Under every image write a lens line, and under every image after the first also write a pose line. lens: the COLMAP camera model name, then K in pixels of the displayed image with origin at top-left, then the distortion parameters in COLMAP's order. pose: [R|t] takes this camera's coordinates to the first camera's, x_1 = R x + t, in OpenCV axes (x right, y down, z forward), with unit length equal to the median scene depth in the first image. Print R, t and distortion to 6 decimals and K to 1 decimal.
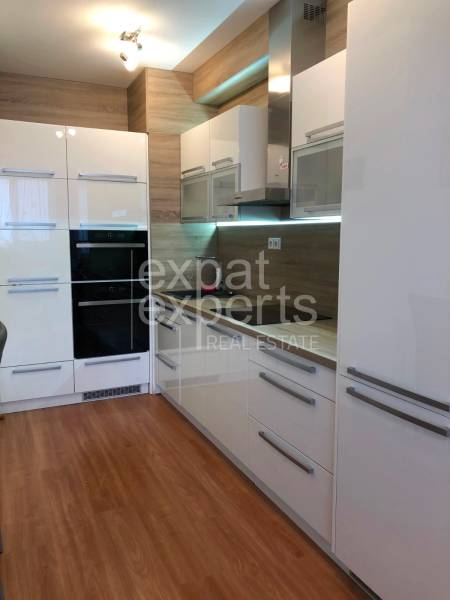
lens RADIAL K [[498.0, 0, 225.5], [0, 498.0, 292.4], [0, 0, 1]] dist [0.078349, -0.125098]
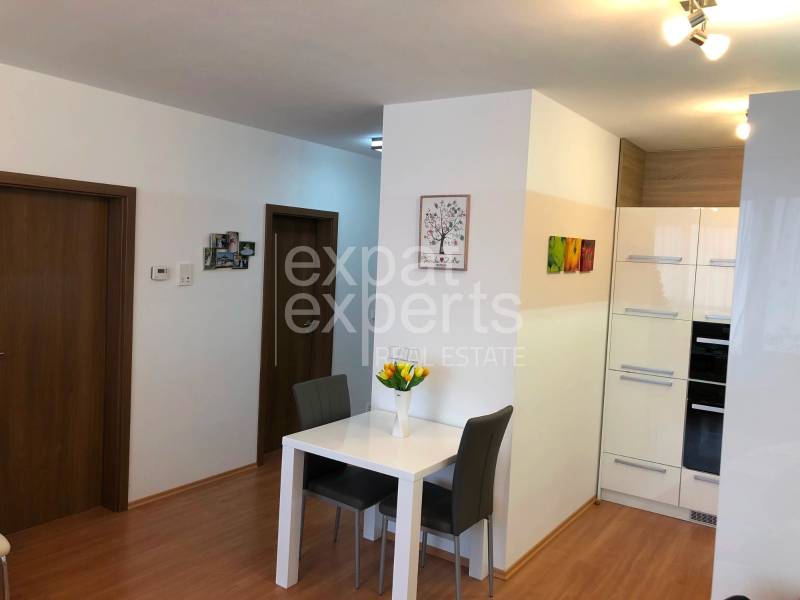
lens RADIAL K [[664.0, 0, 402.4], [0, 664.0, 298.7], [0, 0, 1]] dist [0.078349, -0.125098]
pose [[0.504459, 0.082568, -0.859479, 0.436473], [-0.148452, 0.988888, 0.007868, -0.094998], [0.850578, 0.123622, 0.511111, -0.045657]]
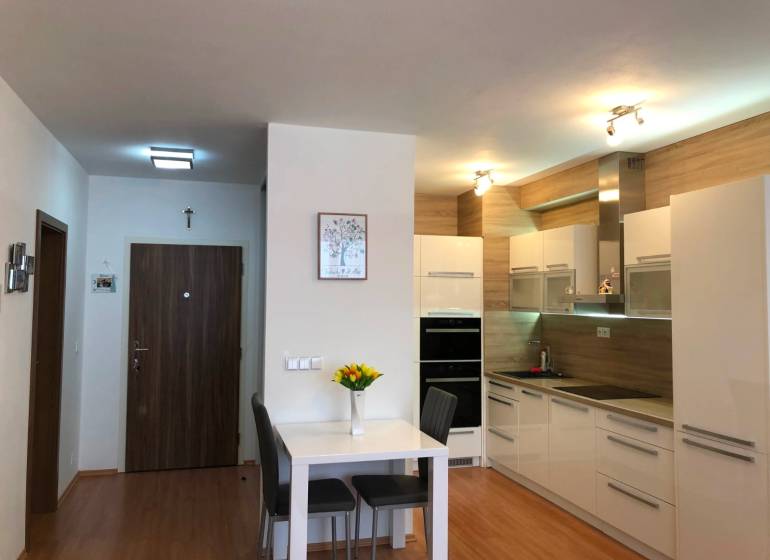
lens RADIAL K [[633.7, 0, 385.5], [0, 633.7, 270.4], [0, 0, 1]] dist [0.065296, -0.001980]
pose [[0.988130, -0.002235, -0.153601, -0.156066], [-0.023466, 0.985963, -0.165308, 0.016728], [0.151814, 0.166950, 0.974207, -0.504221]]
